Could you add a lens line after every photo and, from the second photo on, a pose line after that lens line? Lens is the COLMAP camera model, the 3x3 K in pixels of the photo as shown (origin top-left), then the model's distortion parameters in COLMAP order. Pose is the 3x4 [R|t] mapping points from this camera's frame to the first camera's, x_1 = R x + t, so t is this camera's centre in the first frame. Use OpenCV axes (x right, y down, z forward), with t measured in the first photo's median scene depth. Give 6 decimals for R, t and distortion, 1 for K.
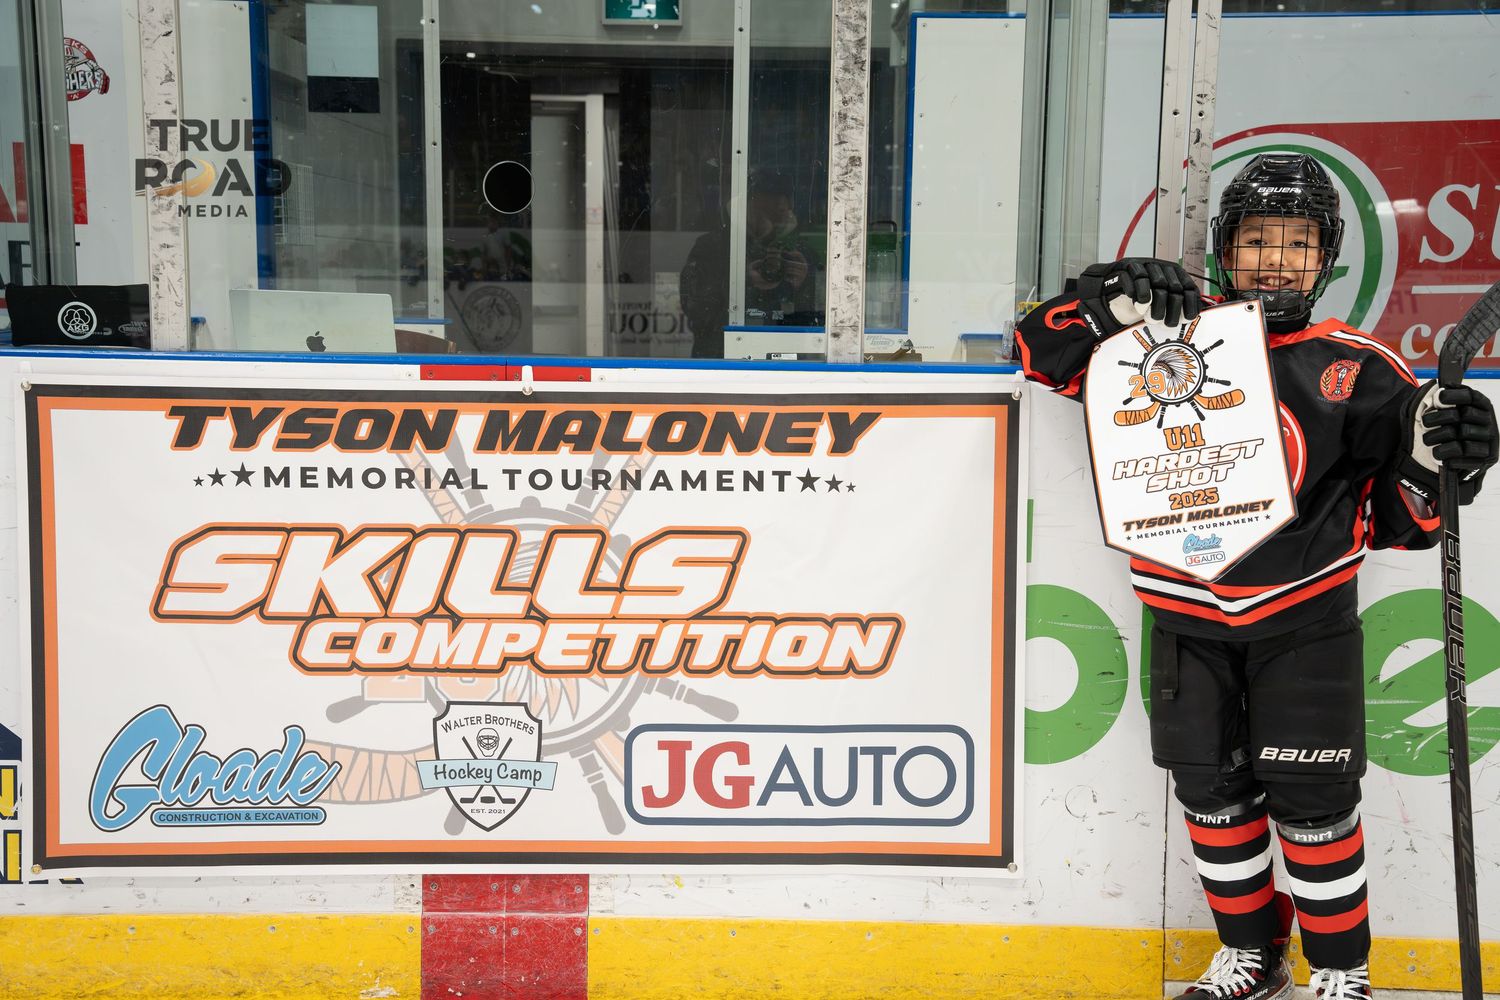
lens RADIAL K [[1904.6, 0, 729.5], [0, 1904.6, 516.6], [0, 0, 1]] dist [0.163276, 0.085939]
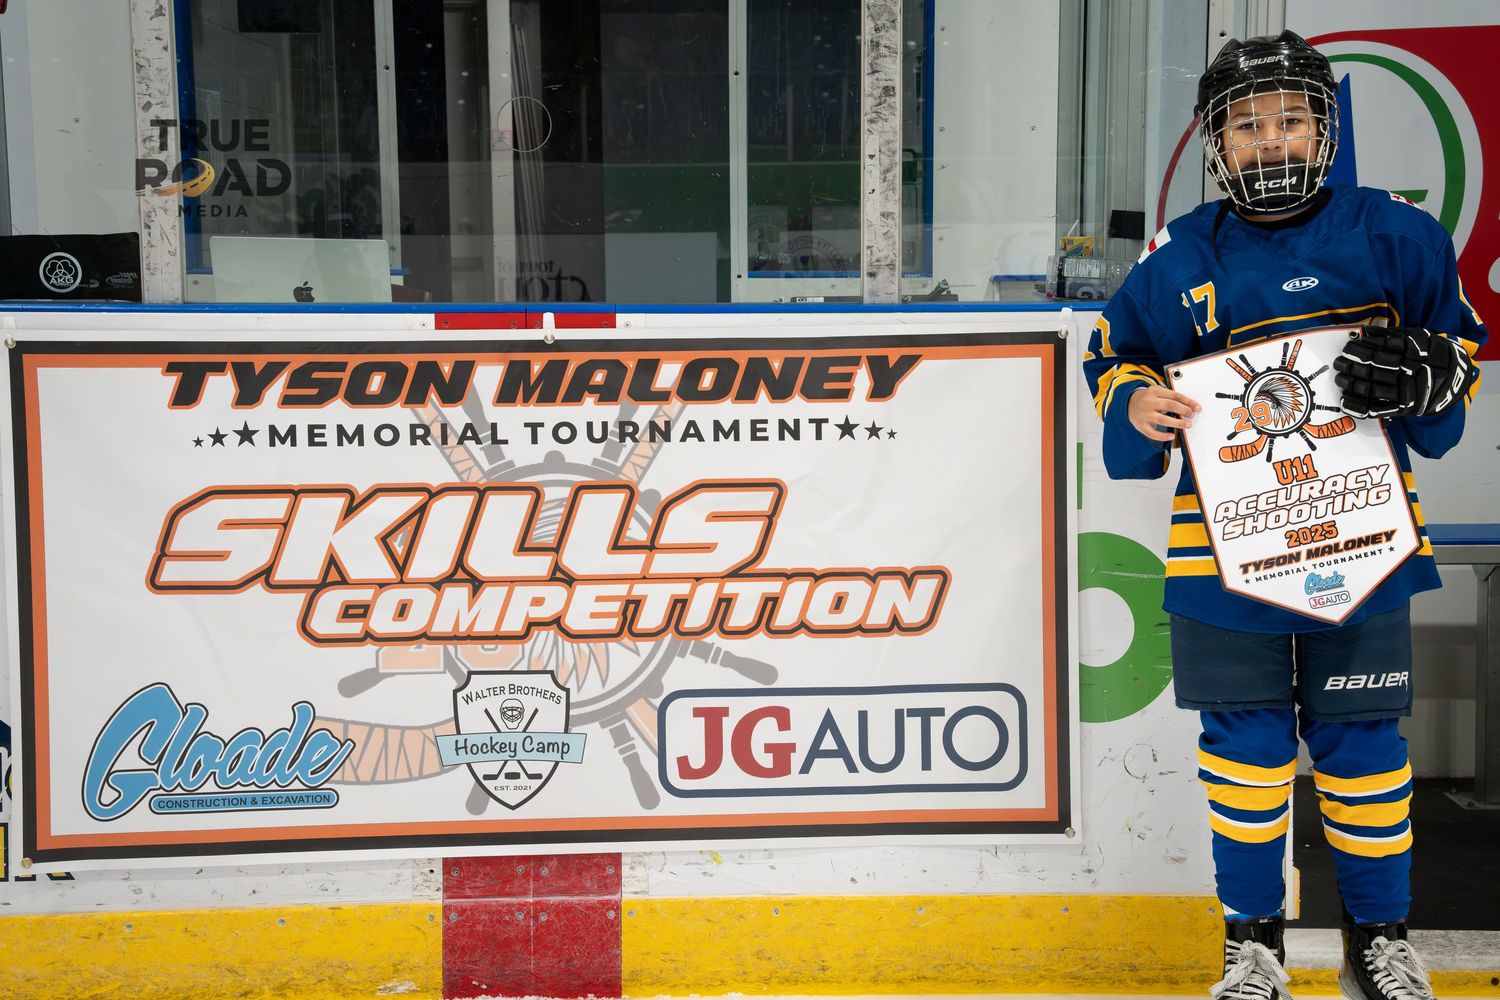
lens RADIAL K [[2605.8, 0, 763.1], [0, 2605.8, 497.7], [0, 0, 1]] dist [0.384472, -0.229130]
pose [[0.998947, -0.022009, 0.040252, -0.052940], [0.022520, 0.999671, -0.012305, 0.030570], [-0.039968, 0.013198, 0.999114, -0.295286]]
